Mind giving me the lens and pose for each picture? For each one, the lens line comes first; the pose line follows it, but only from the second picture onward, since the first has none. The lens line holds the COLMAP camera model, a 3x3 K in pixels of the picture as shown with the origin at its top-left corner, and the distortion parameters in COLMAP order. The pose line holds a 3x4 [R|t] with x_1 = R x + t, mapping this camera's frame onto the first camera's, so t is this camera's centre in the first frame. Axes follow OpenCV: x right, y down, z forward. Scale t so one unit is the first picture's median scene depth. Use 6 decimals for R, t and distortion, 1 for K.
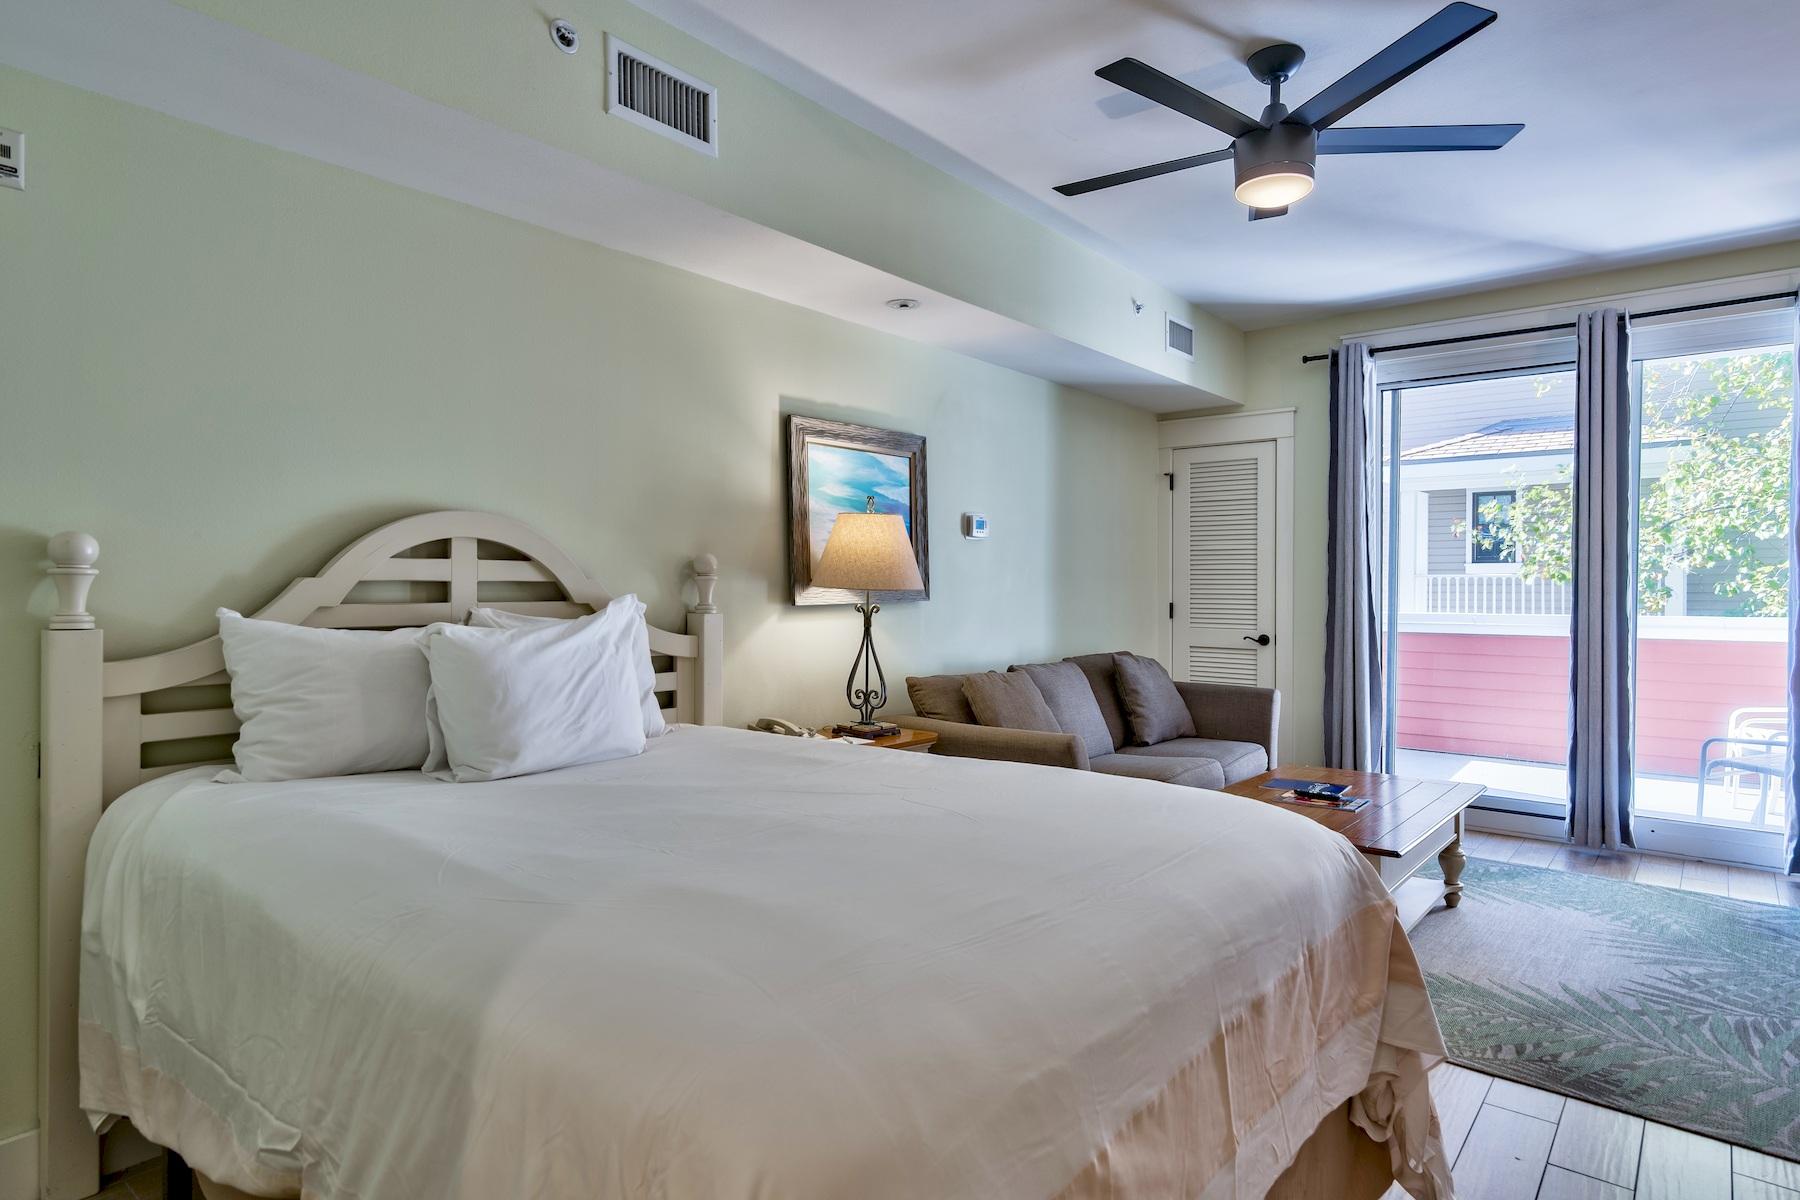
lens RADIAL K [[1014.6, 0, 907.5], [0, 1014.6, 591.1], [0, 0, 1]] dist [0.019849, -0.000491]
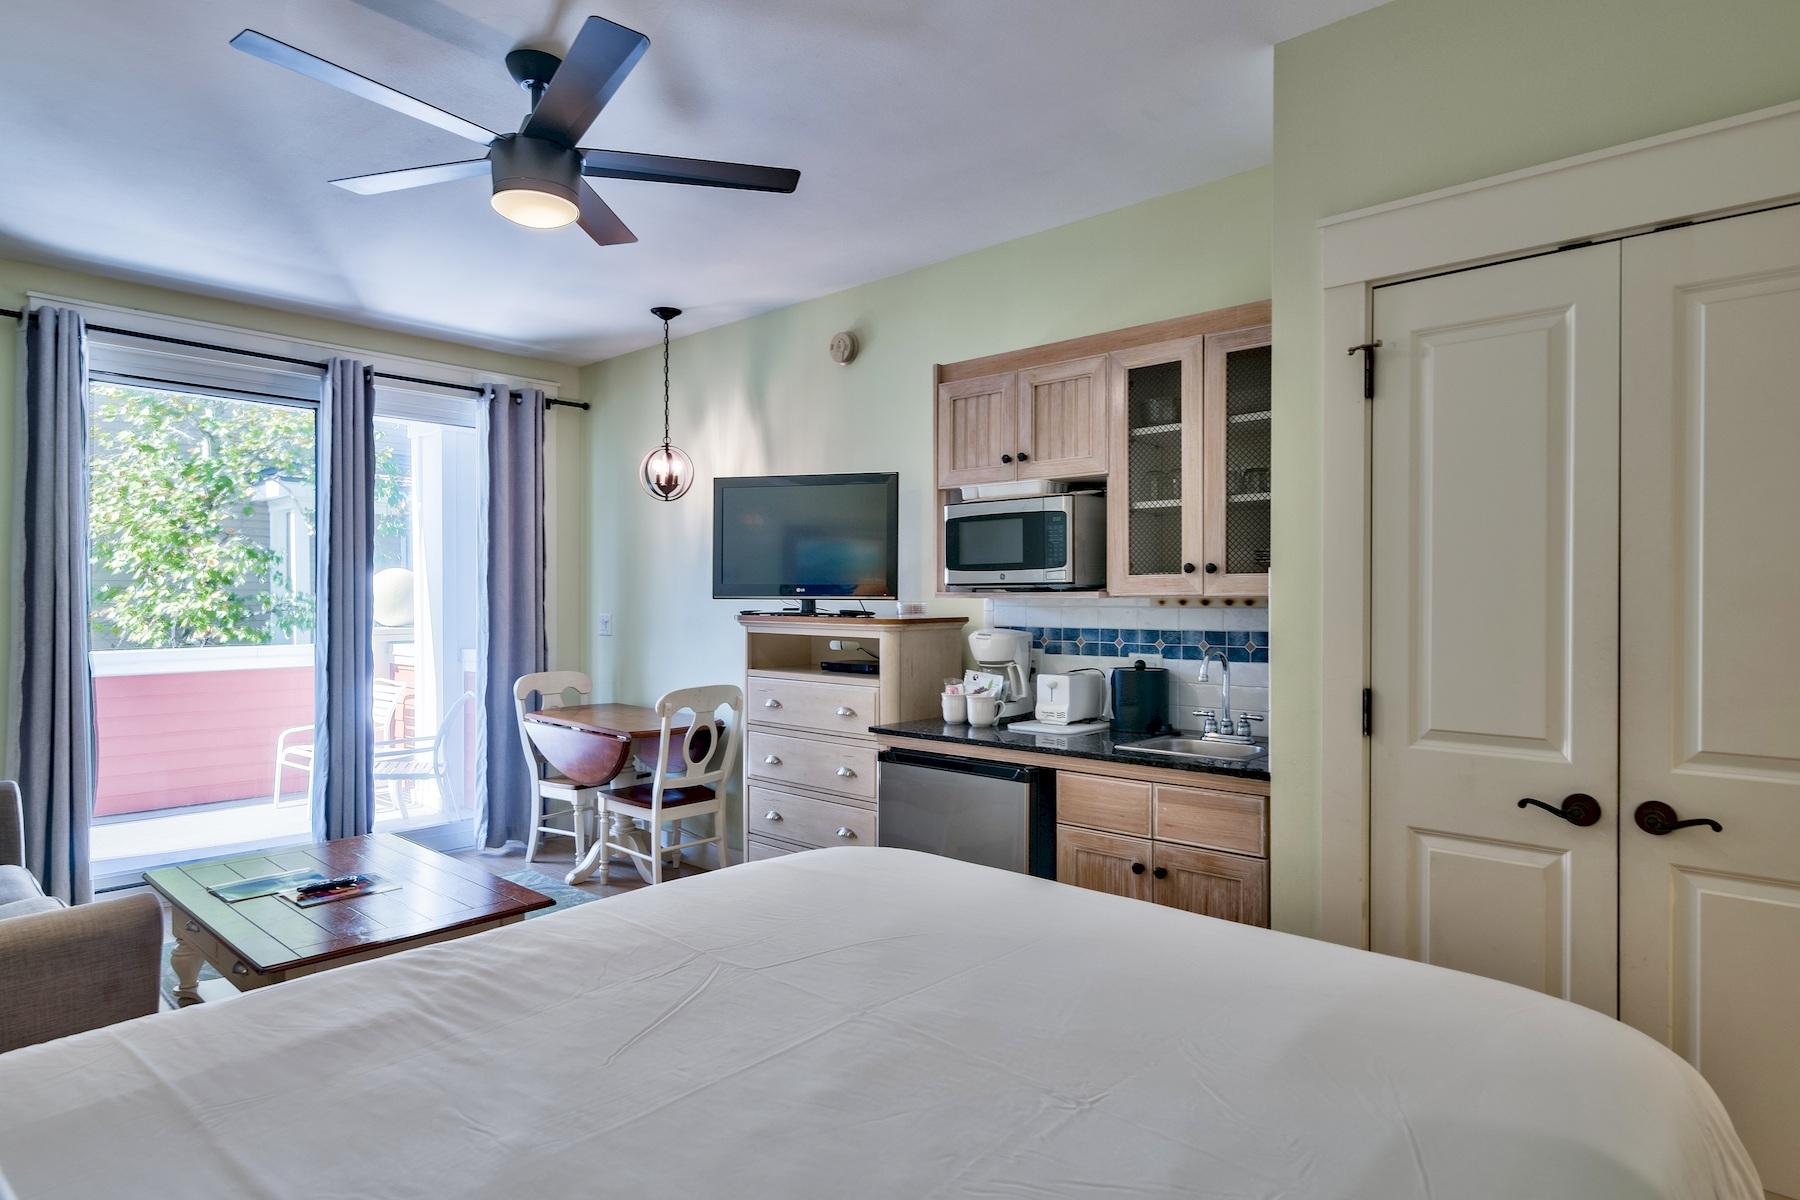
lens RADIAL K [[1014.6, 0, 897.6], [0, 1014.6, 599.1], [0, 0, 1]] dist [0.019849, -0.000491]
pose [[0.063778, -0.000780, 0.997964, -0.291788], [0.008758, 0.999962, 0.000222, -0.022922], [-0.997926, 0.008726, 0.063783, 0.340583]]
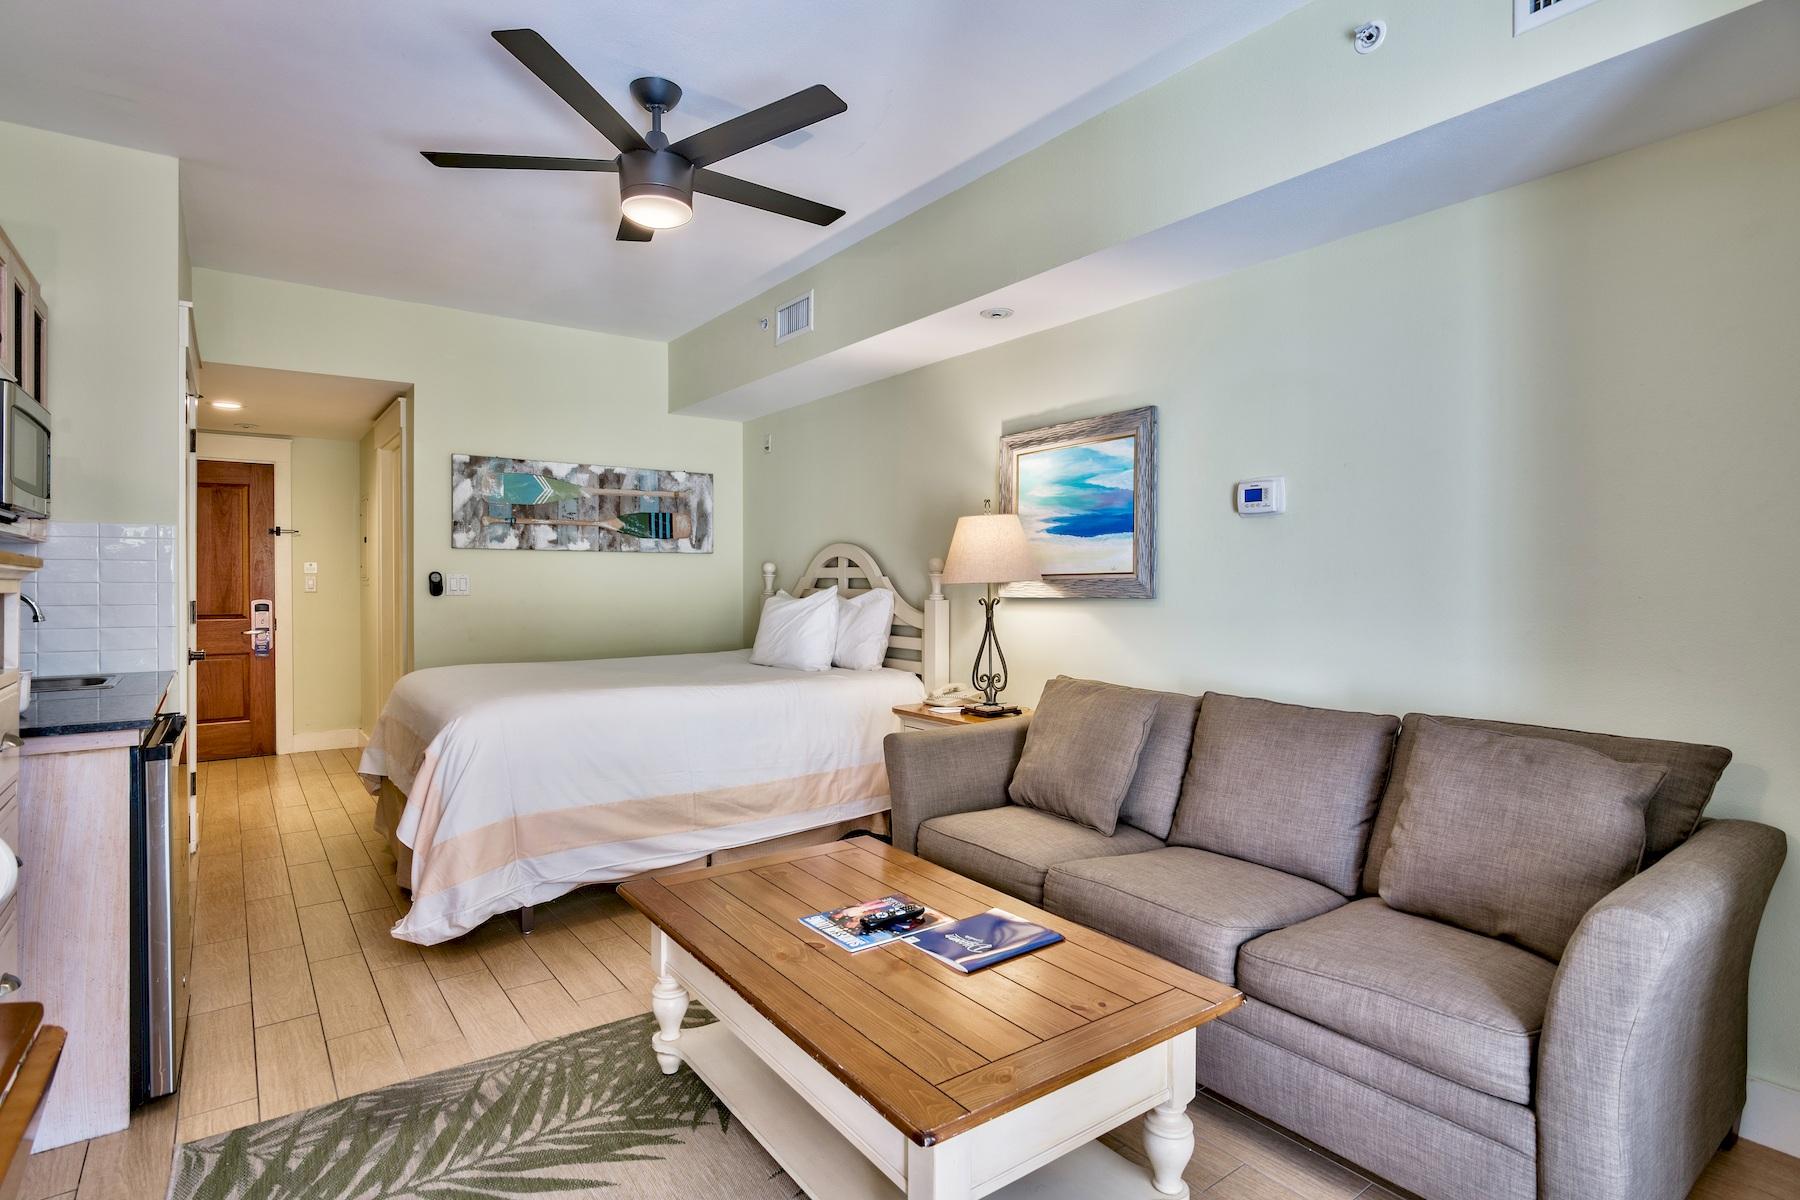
lens RADIAL K [[921.5, 0, 906.0], [0, 921.5, 592.2], [0, 0, 1]] dist [0.002604, 0.000555]
pose [[-0.258553, 0.007954, -0.965964, 0.771588], [-0.011539, 0.999869, 0.011322, -0.002084], [0.965928, 0.014073, -0.258427, 0.945146]]
